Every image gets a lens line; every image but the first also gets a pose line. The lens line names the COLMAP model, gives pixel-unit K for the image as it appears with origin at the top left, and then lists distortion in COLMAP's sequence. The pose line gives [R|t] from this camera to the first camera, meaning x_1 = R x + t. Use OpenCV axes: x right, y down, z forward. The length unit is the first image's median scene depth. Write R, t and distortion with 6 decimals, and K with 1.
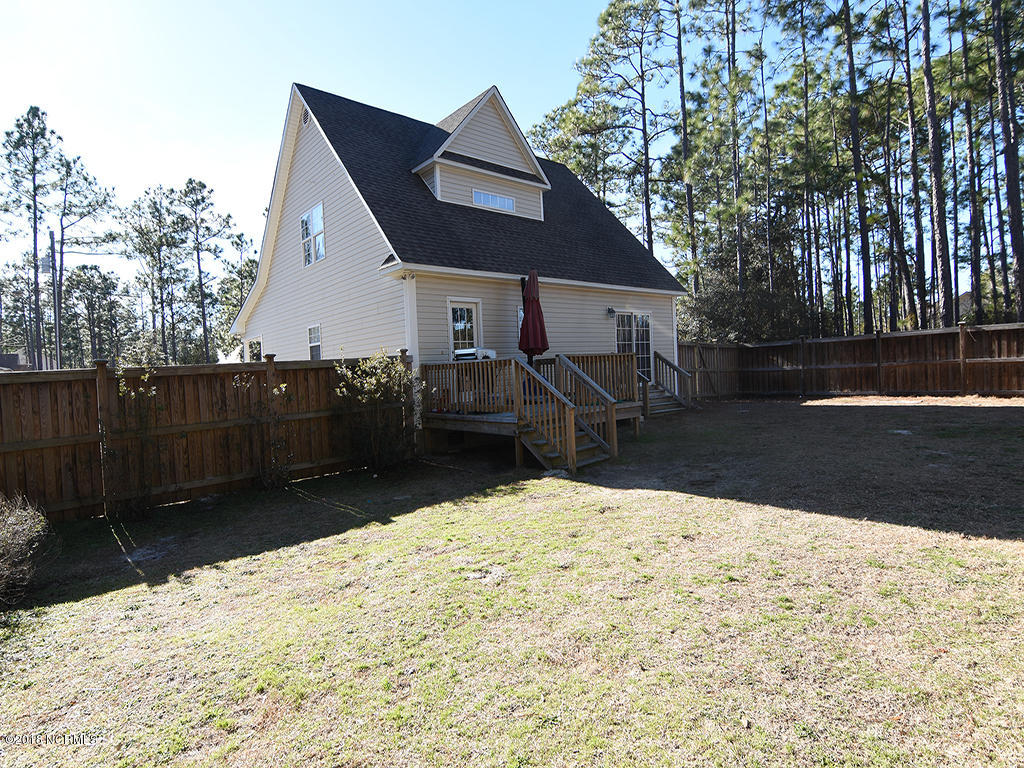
lens RADIAL K [[504.9, 0, 508.9], [0, 504.9, 368.3], [0, 0, 1]] dist [-0.002464, -0.000781]
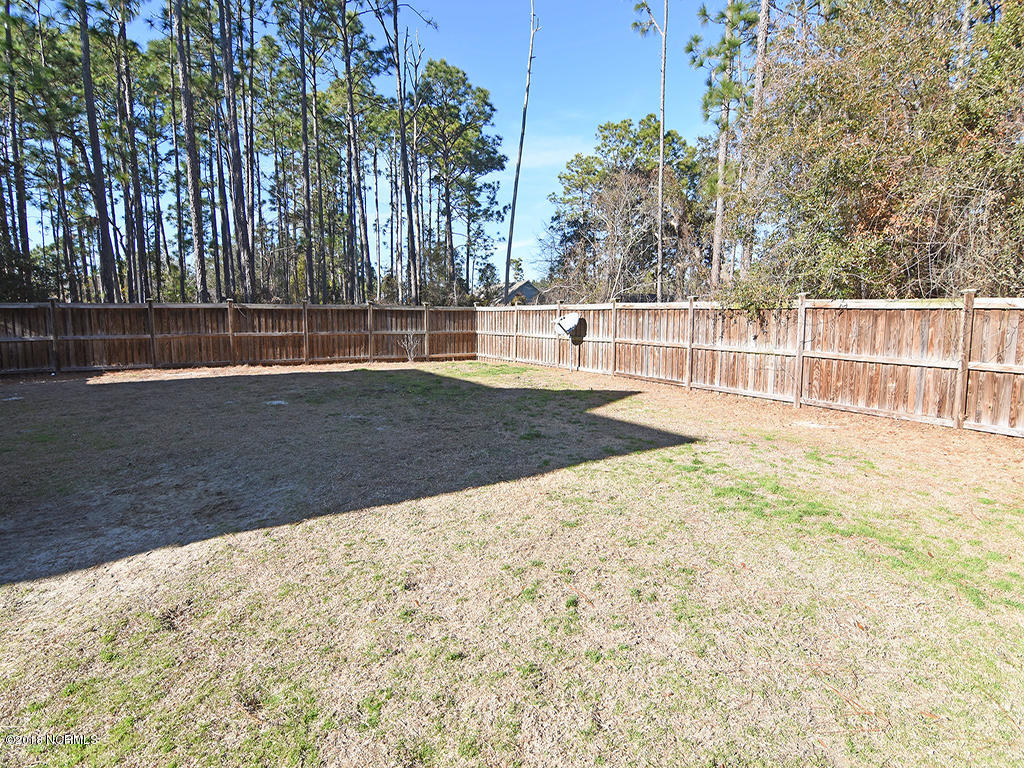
lens RADIAL K [[504.9, 0, 508.9], [0, 504.9, 368.3], [0, 0, 1]] dist [-0.002464, -0.000781]
pose [[0.218225, -0.041714, 0.975007, -0.055548], [-0.012046, 0.998895, 0.045432, 0.002215], [-0.975824, -0.021659, 0.217482, 0.153616]]
